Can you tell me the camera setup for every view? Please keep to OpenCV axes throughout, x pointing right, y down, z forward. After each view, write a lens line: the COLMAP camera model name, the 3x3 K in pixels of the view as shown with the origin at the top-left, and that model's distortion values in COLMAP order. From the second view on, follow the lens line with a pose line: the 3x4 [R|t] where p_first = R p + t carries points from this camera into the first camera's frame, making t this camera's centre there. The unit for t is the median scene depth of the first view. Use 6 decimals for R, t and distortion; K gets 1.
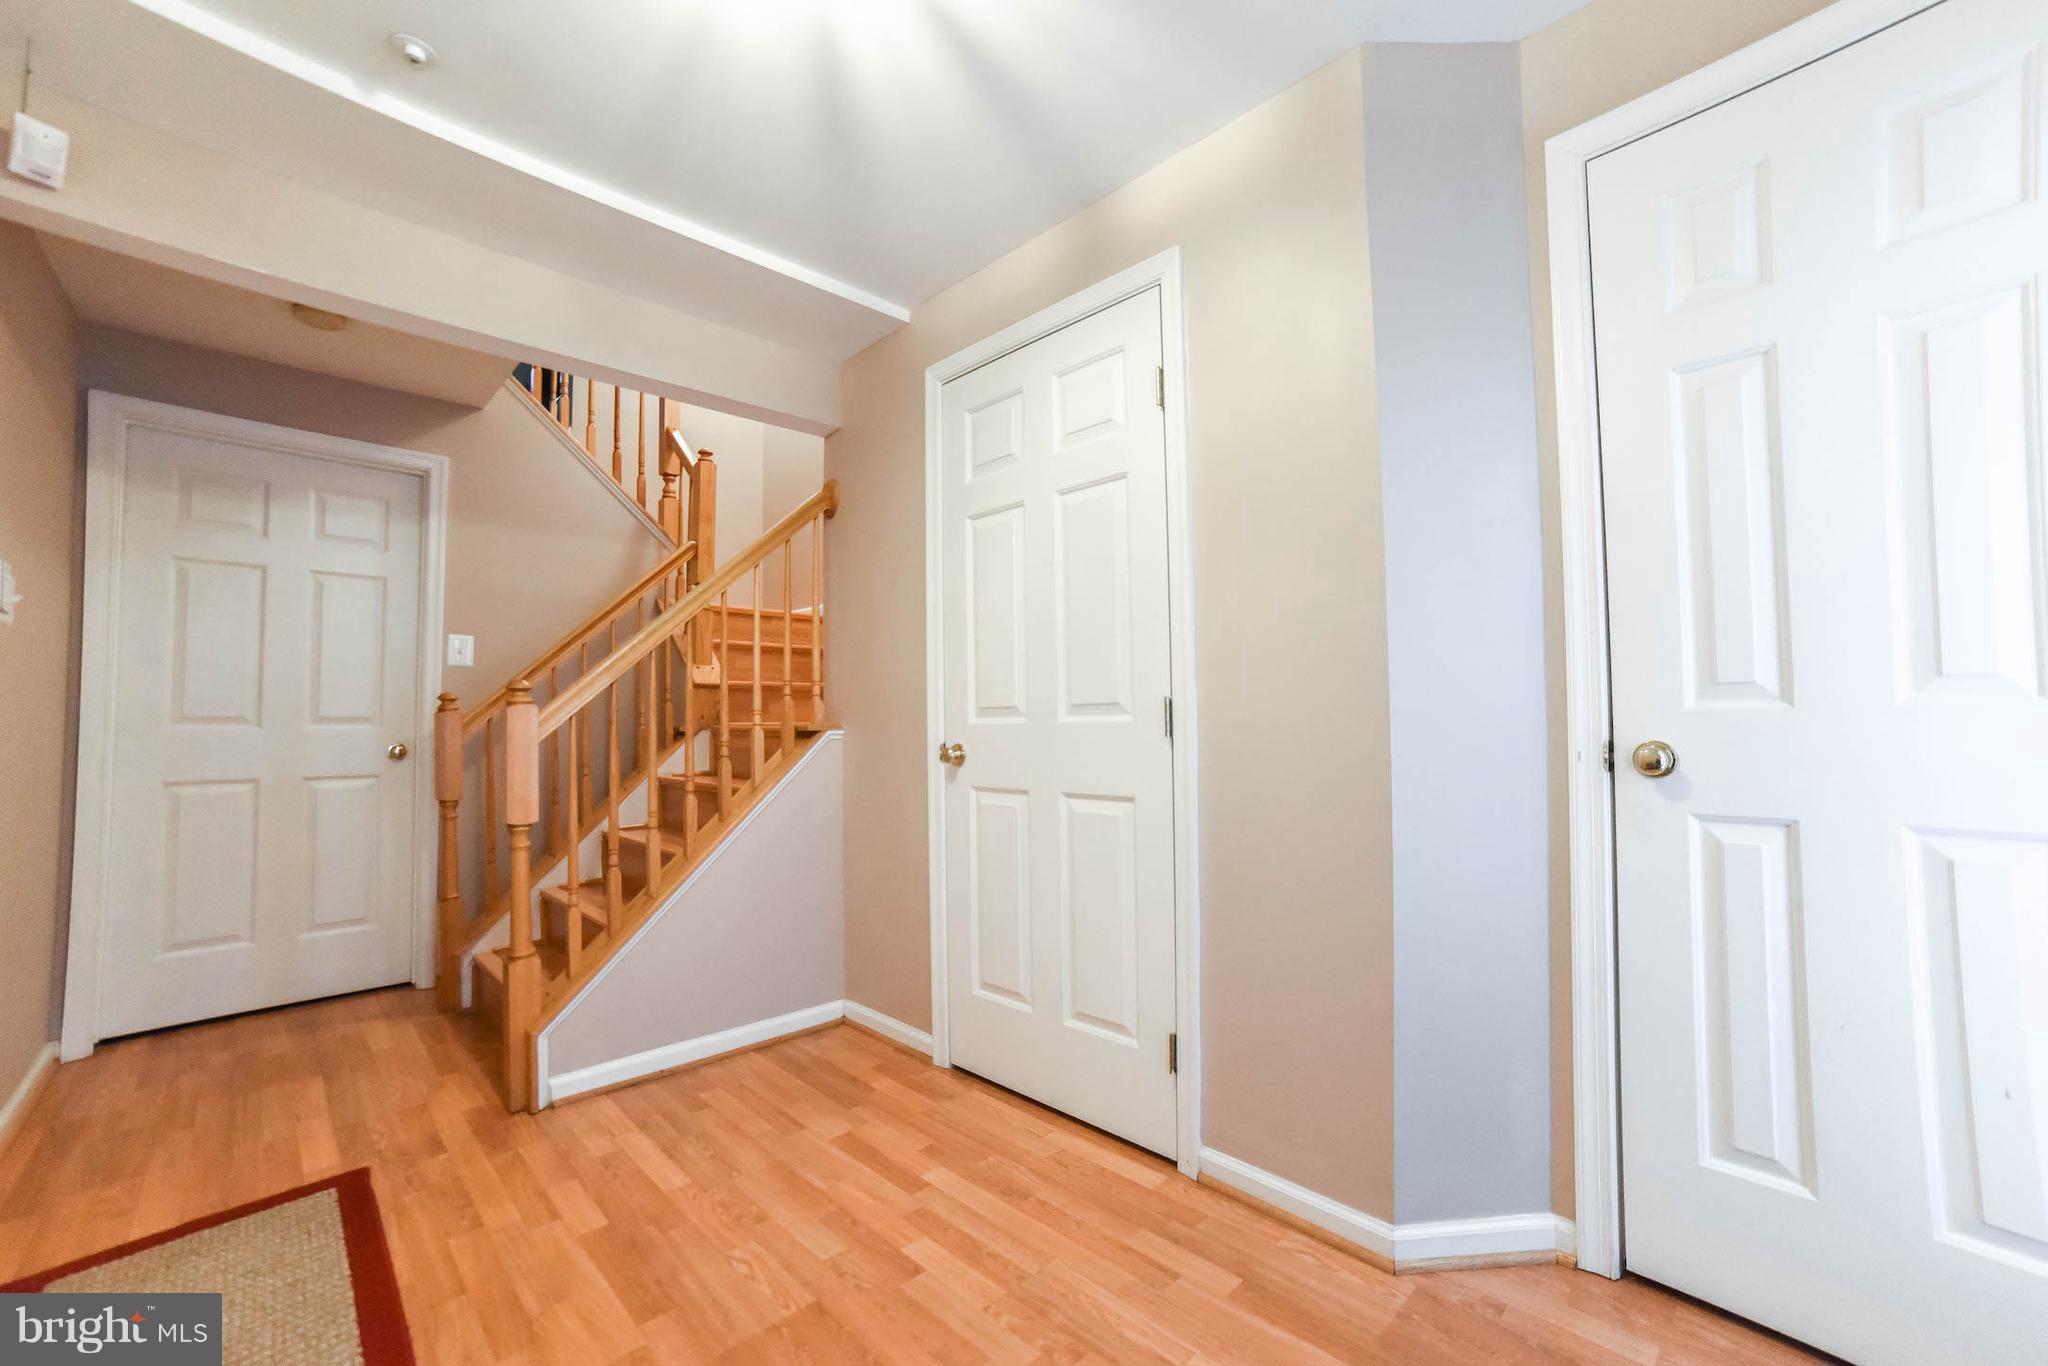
lens RADIAL K [[821.7, 0, 1030.0], [0, 821.7, 694.1], [0, 0, 1]] dist [-0.085076, 0.040622]
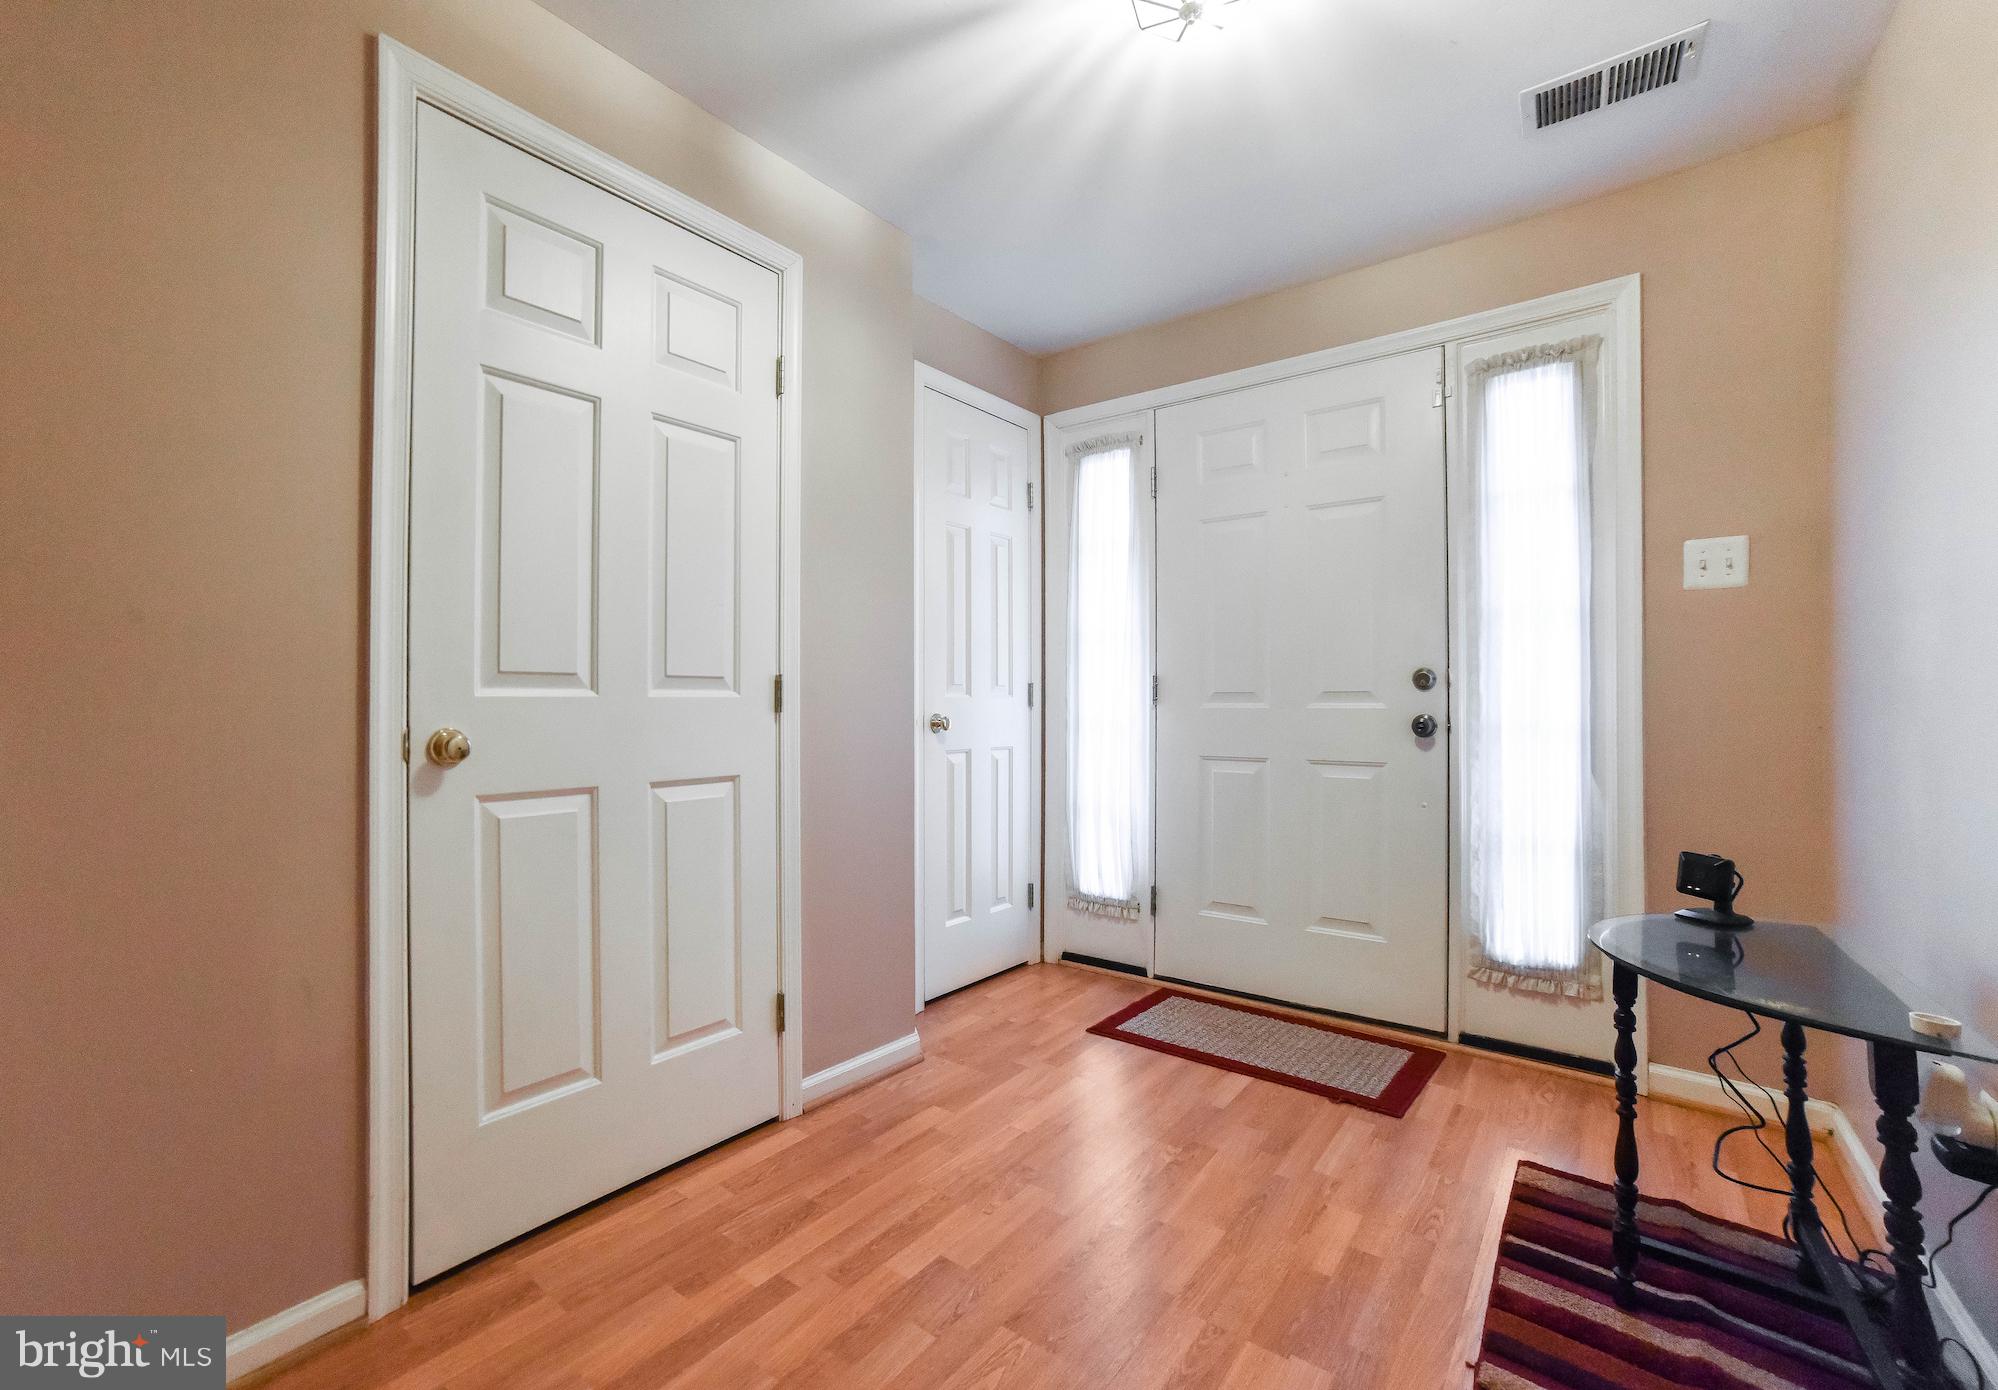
lens RADIAL K [[761.6, 0, 995.9], [0, 761.6, 700.7], [0, 0, 1]] dist [-0.001404, -0.000108]
pose [[-0.074586, 0.017446, 0.997062, -0.859161], [-0.026626, 0.999456, -0.019479, 0.050287], [-0.996859, -0.028001, -0.074081, 0.814275]]
